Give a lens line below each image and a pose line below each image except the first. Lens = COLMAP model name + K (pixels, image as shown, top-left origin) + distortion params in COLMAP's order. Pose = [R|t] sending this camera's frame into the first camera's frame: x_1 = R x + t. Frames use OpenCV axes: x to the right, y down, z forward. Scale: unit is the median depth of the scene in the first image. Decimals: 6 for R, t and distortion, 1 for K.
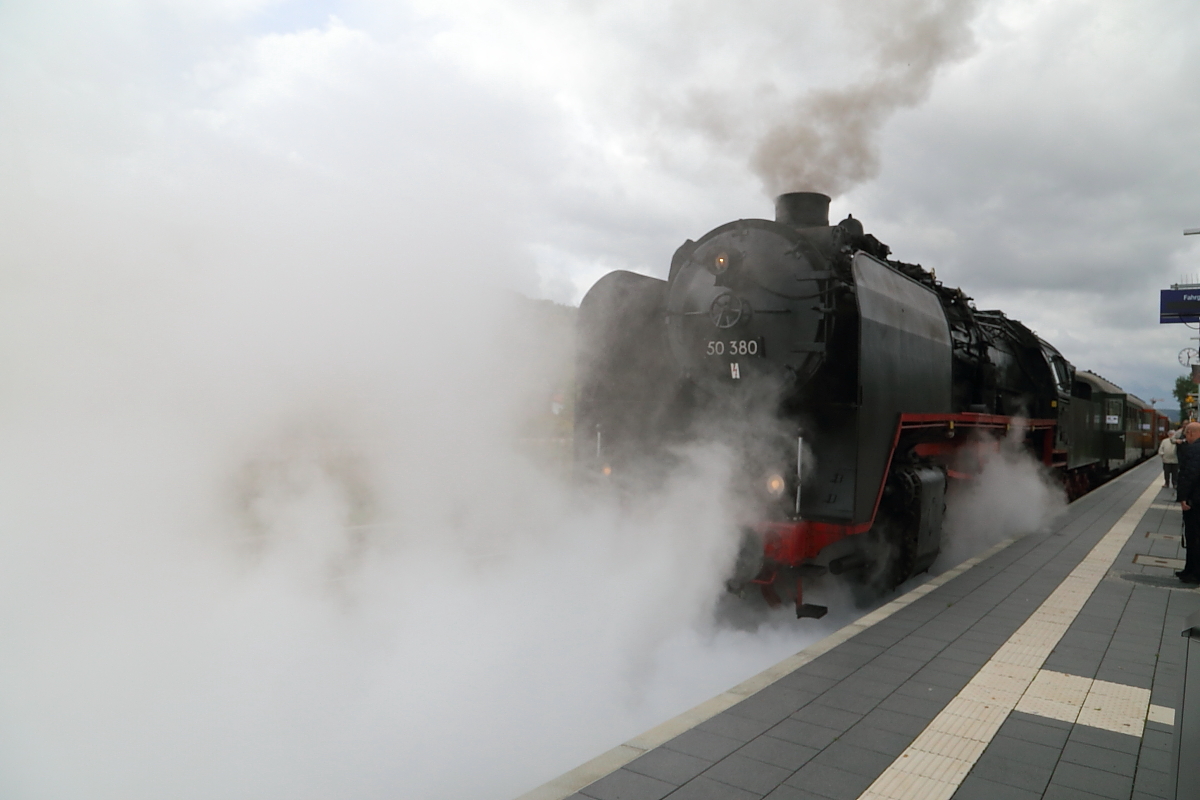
lens RADIAL K [[856.5, 0, 621.1], [0, 856.5, 398.1], [0, 0, 1]] dist [-0.053230, 0.001953]
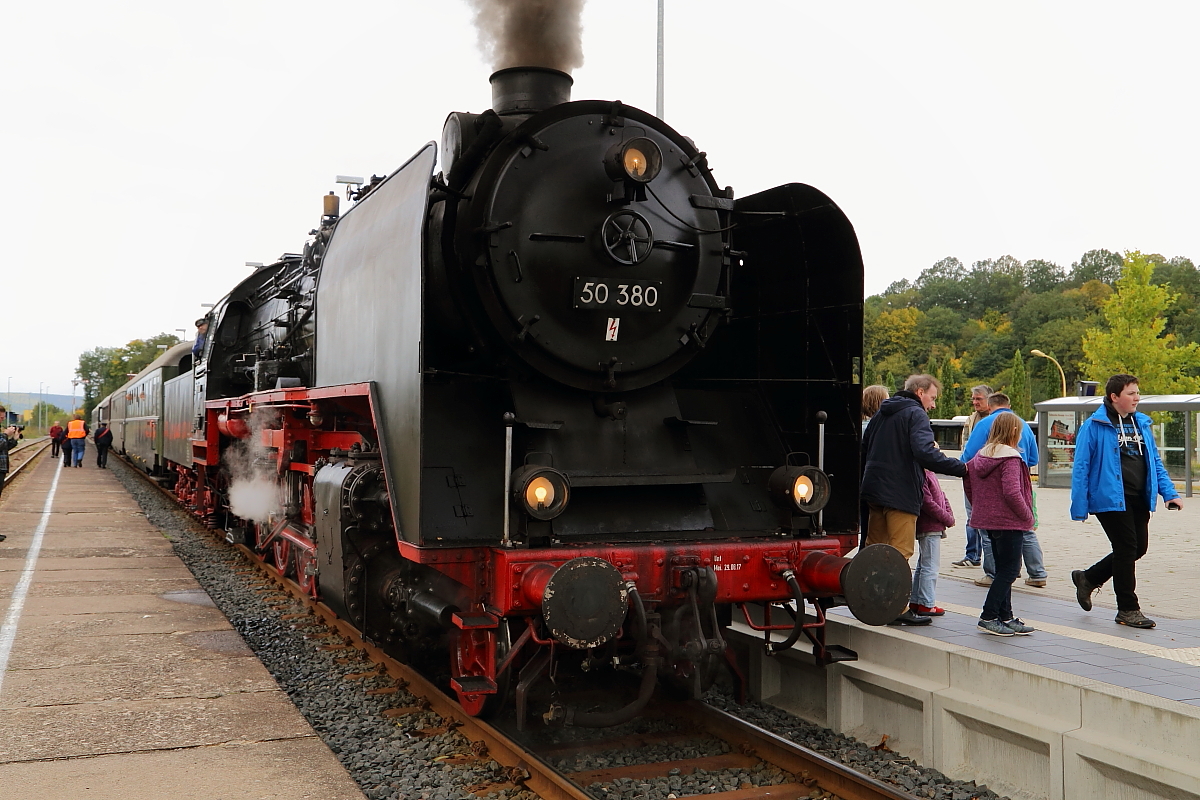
lens RADIAL K [[1159.7, 0, 600.0], [0, 1159.7, 400.0], [0, 0, 1]] dist [-0.004066, -0.000440]
pose [[0.519791, -0.007102, 0.854264, -0.564764], [-0.009676, 0.999852, 0.014200, 0.008924], [-0.854239, -0.015646, 0.519646, 0.476539]]
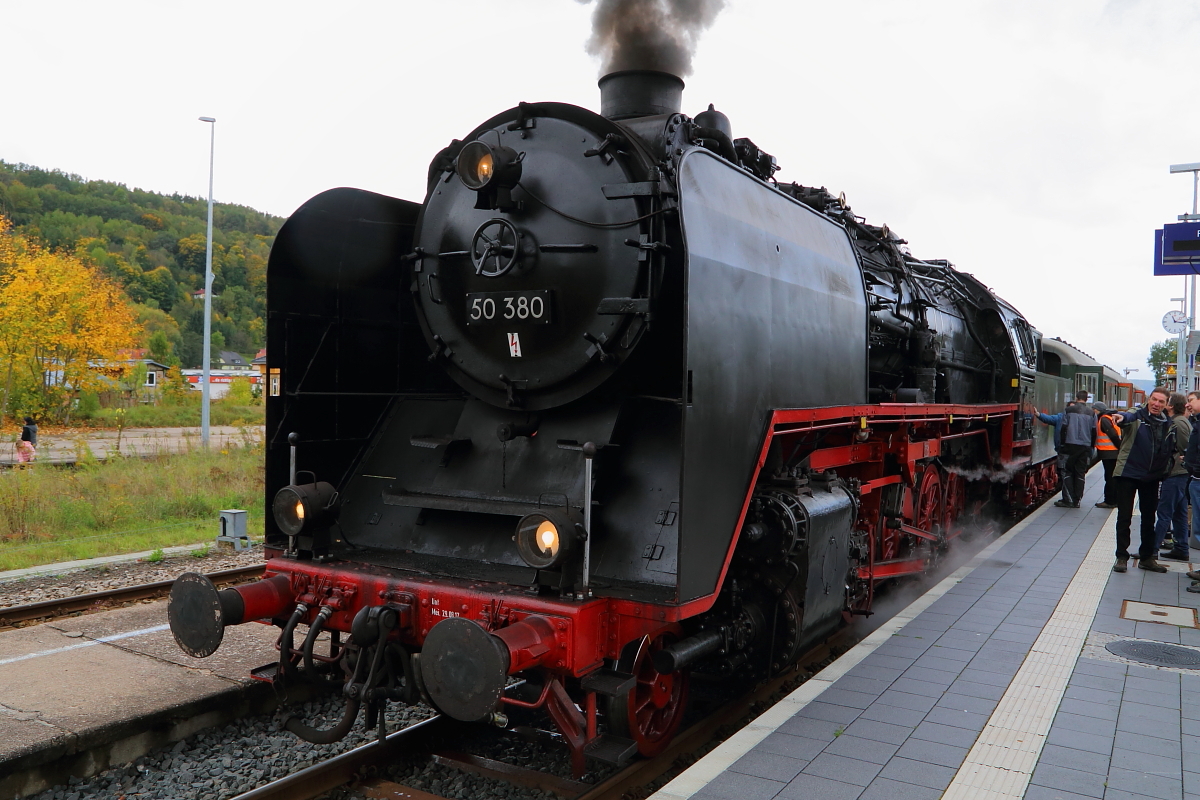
lens RADIAL K [[990.2, 0, 600.0], [0, 990.2, 400.0], [0, 0, 1]] dist [-0.063567, 0.001355]
pose [[0.997516, -0.009291, 0.069825, 0.127713], [0.007224, 0.999530, 0.029794, -0.011180], [-0.070069, -0.029216, 0.997114, 0.239279]]
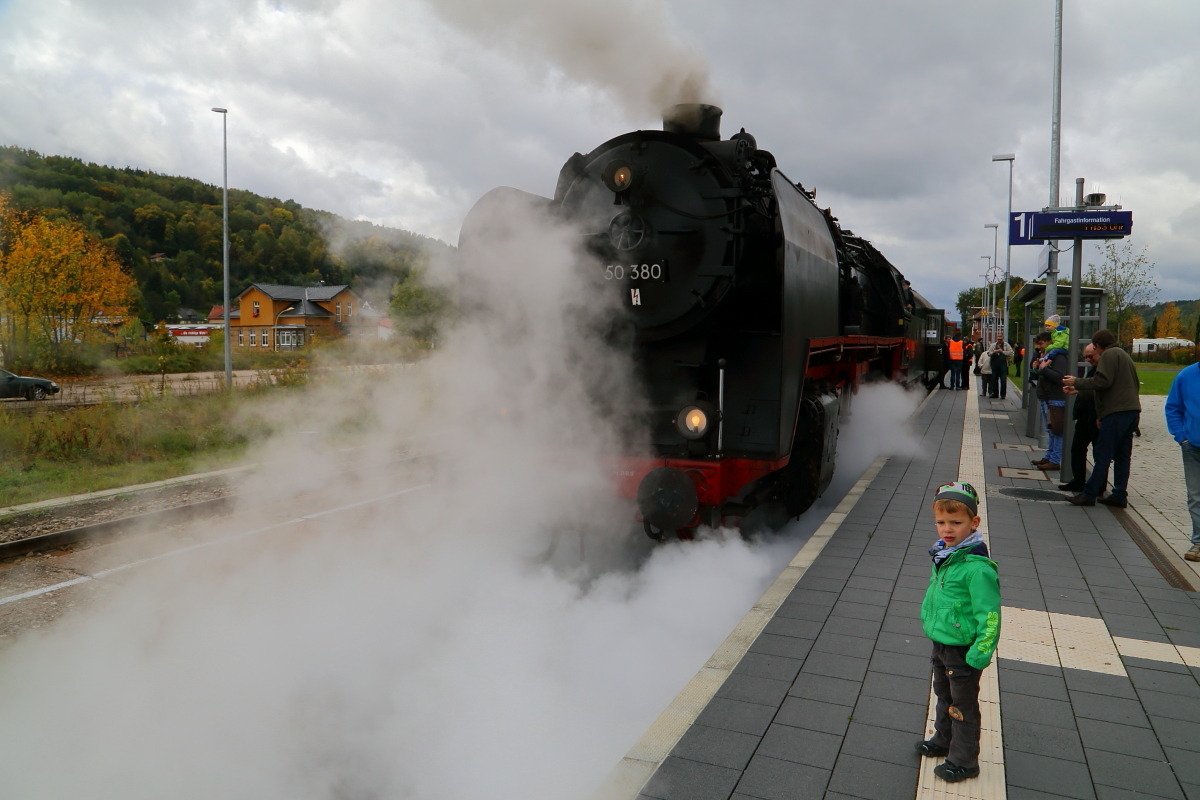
lens RADIAL K [[844.5, 0, 600.0], [0, 844.5, 400.0], [0, 0, 1]] dist [-0.110639, 0.058452]
pose [[0.983333, -0.038557, 0.177678, -0.062413], [0.021253, 0.994932, 0.098282, -0.010207], [-0.180567, -0.092868, 0.979169, 0.093183]]
